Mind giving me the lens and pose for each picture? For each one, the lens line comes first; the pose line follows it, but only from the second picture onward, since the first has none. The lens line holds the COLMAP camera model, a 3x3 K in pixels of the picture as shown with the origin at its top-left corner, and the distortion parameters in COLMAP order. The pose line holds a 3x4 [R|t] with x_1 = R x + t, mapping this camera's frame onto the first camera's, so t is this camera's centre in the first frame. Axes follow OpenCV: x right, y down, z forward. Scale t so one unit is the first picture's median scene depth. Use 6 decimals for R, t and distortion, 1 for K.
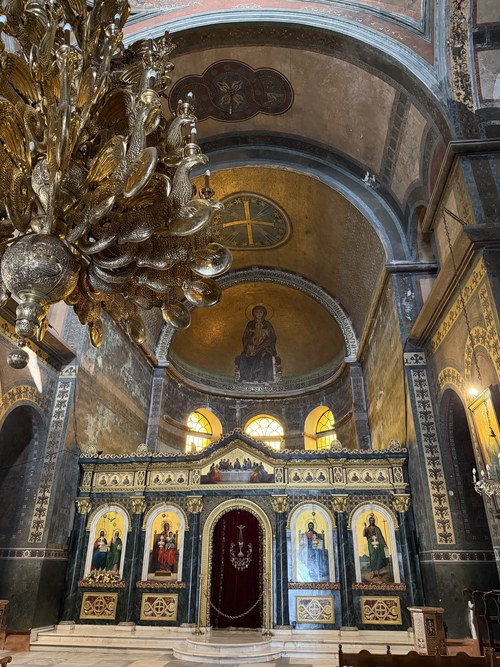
lens RADIAL K [[472.9, 0, 249.2], [0, 472.9, 332.6], [0, 0, 1]] dist [-0.001913, -0.006396]
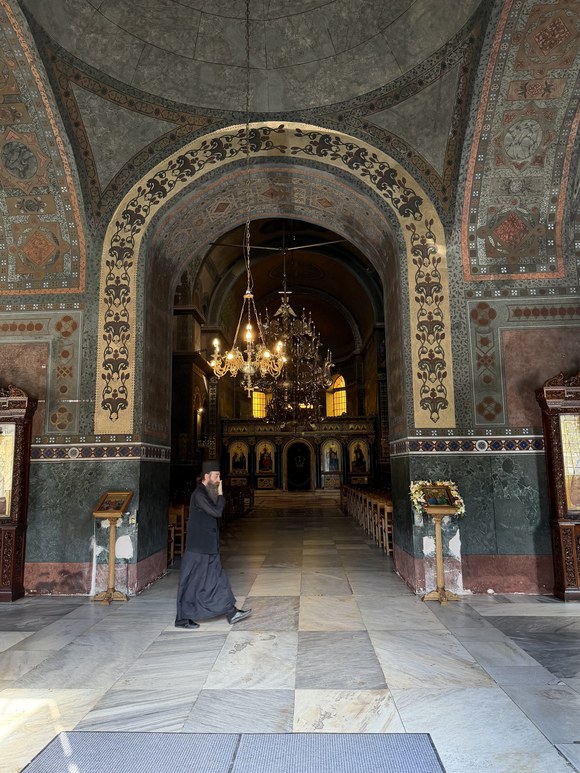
lens RADIAL K [[548.0, 0, 289.8], [0, 548.0, 387.3], [0, 0, 1]] dist [-0.001913, -0.006396]
pose [[0.998056, -0.009542, 0.061591, -0.219775], [-0.010126, 0.950256, 0.311304, -0.668100], [-0.061497, -0.311323, 0.948312, -1.342855]]
